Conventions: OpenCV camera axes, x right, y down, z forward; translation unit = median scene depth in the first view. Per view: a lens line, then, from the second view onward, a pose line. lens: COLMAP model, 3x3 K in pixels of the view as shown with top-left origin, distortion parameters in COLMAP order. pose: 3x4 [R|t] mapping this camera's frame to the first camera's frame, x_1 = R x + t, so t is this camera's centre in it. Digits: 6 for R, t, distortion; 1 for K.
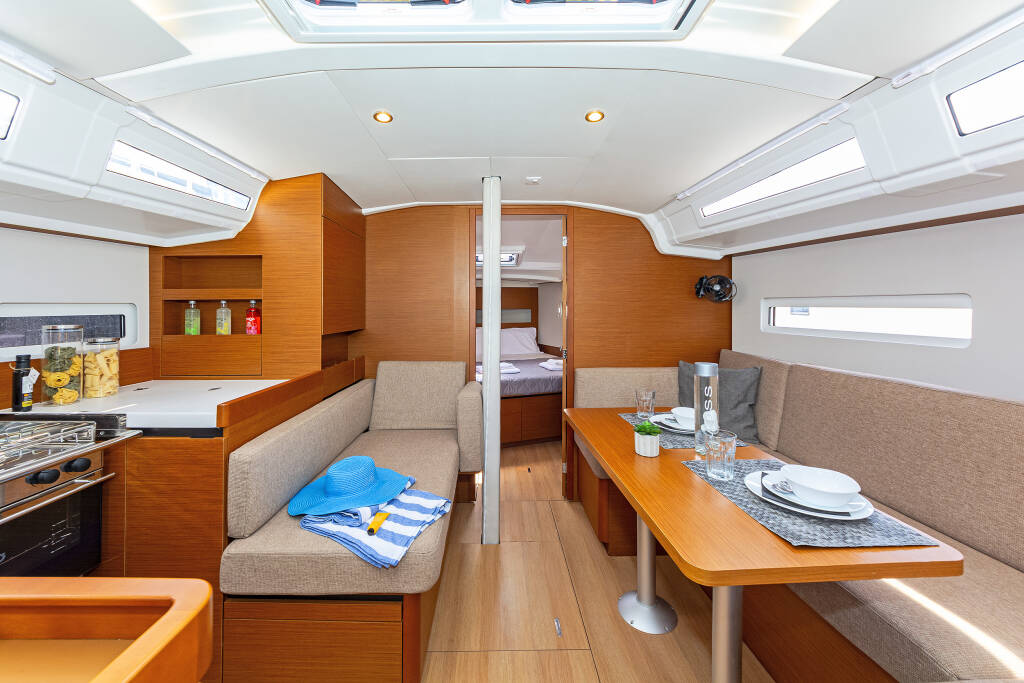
lens RADIAL K [[373.6, 0, 504.5], [0, 373.6, 309.3], [0, 0, 1]] dist [-0.000041, 0.000010]
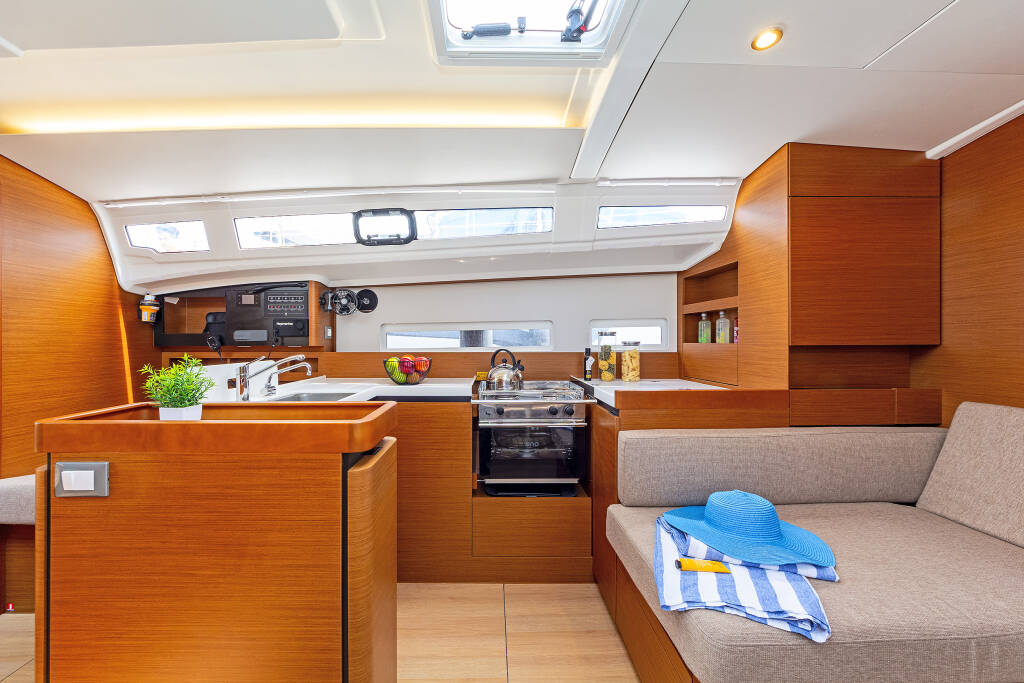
lens RADIAL K [[373.6, 0, 489.3], [0, 373.6, 335.9], [0, 0, 1]] dist [-0.000041, 0.000010]
pose [[0.012970, -0.005356, -0.999902, 0.306882], [0.006905, 0.999962, -0.005267, 0.048608], [0.999892, -0.006836, 0.013007, 0.353426]]
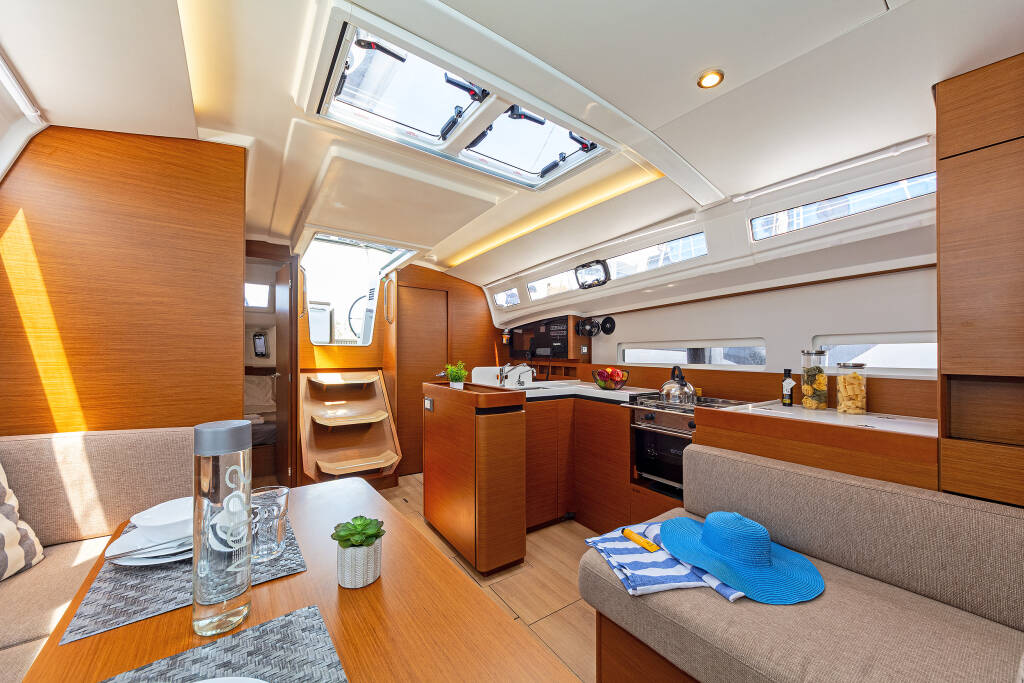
lens RADIAL K [[373.6, 0, 512.0], [0, 373.6, 348.4], [0, 0, 1]] dist [-0.000041, 0.000010]
pose [[-0.813982, -0.008114, -0.580833, 0.356296], [-0.003368, 0.999952, -0.009248, 0.038246], [0.580880, -0.005572, -0.813970, 1.087597]]
